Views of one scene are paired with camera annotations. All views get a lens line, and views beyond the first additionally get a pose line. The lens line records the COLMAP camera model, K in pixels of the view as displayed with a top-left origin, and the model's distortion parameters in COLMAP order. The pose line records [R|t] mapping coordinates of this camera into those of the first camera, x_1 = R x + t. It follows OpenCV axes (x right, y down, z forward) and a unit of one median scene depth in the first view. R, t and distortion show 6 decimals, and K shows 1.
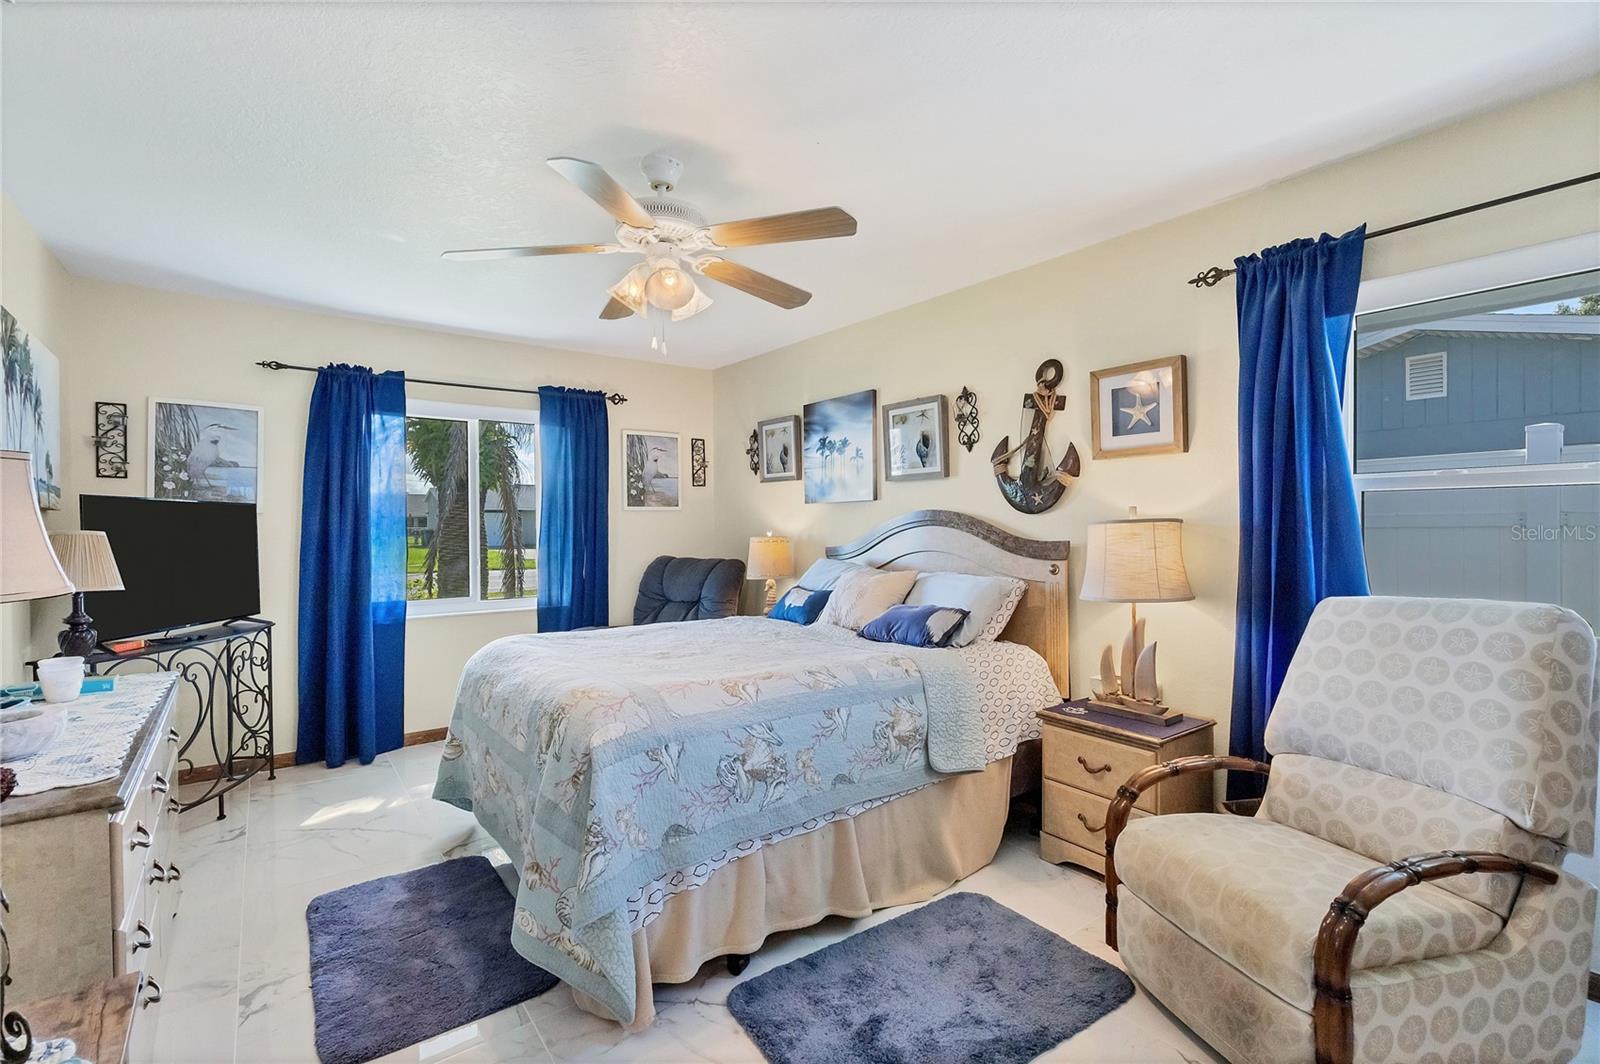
lens RADIAL K [[707.7, 0, 742.7], [0, 707.7, 524.5], [0, 0, 1]] dist [-0.008096, 0.000804]
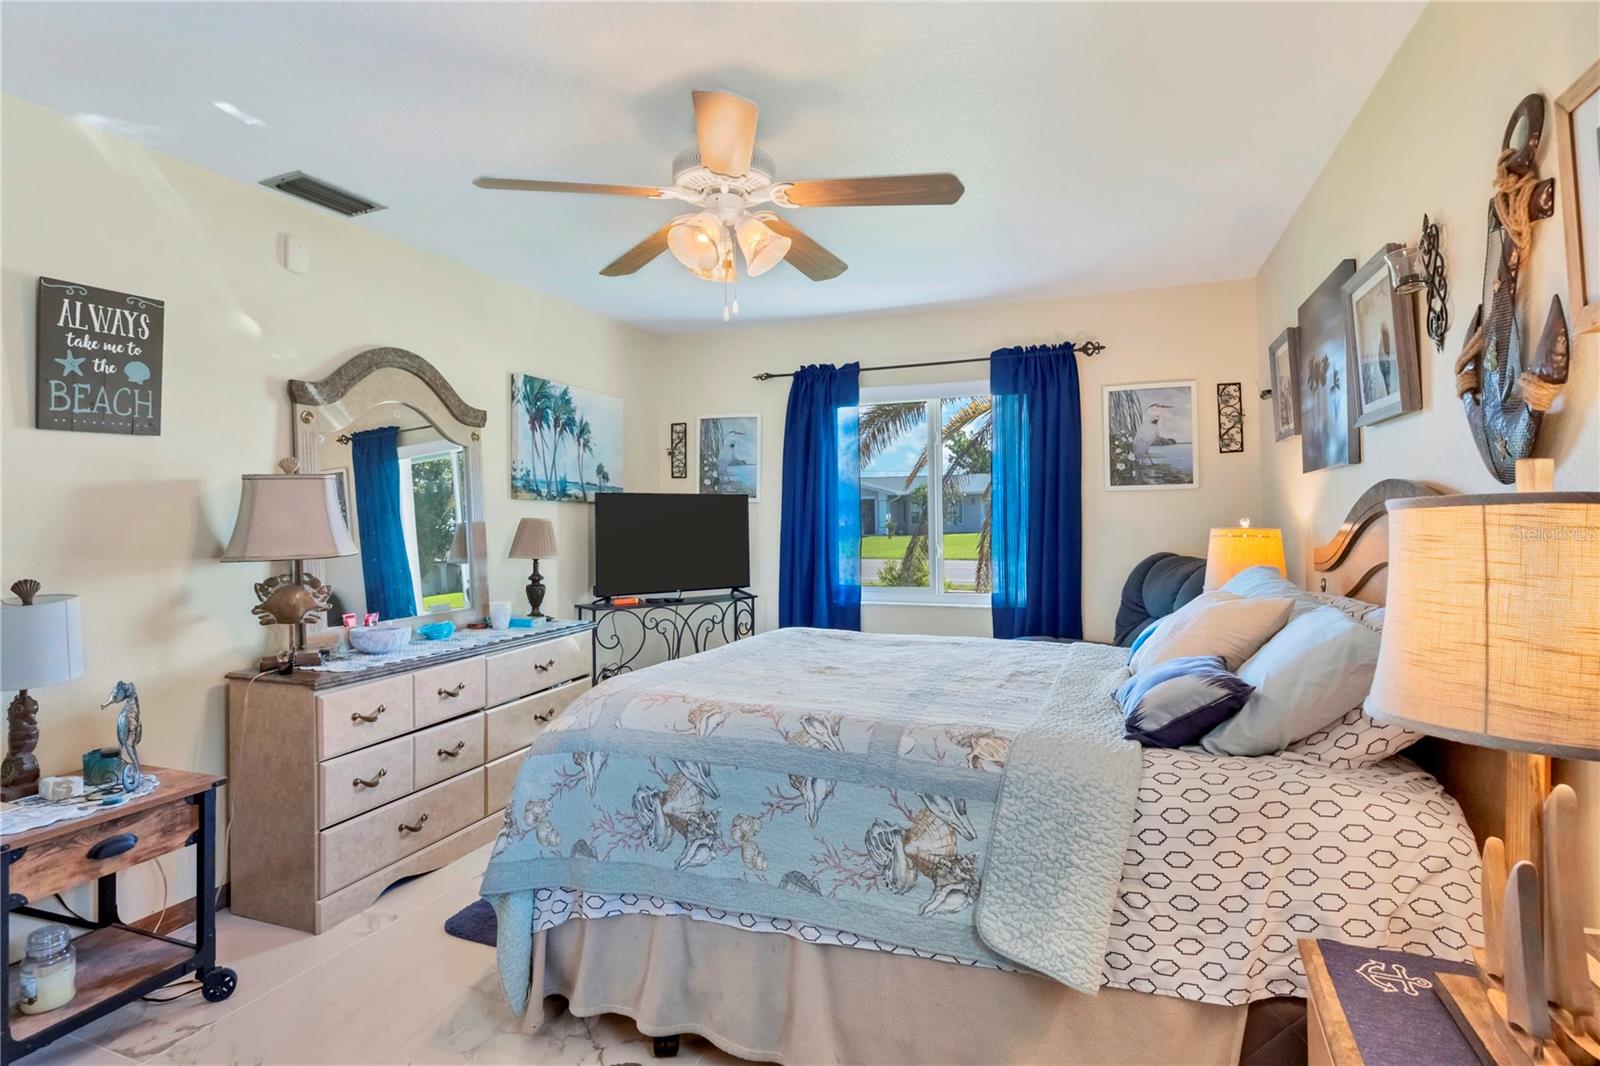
lens RADIAL K [[774.6, 0, 772.4], [0, 774.6, 493.7], [0, 0, 1]] dist [-0.007973, -0.000148]
pose [[0.553319, -0.022428, -0.832668, 0.442715], [0.006979, 0.999727, -0.022290, -0.001648], [0.832940, 0.006522, 0.553324, 0.319742]]
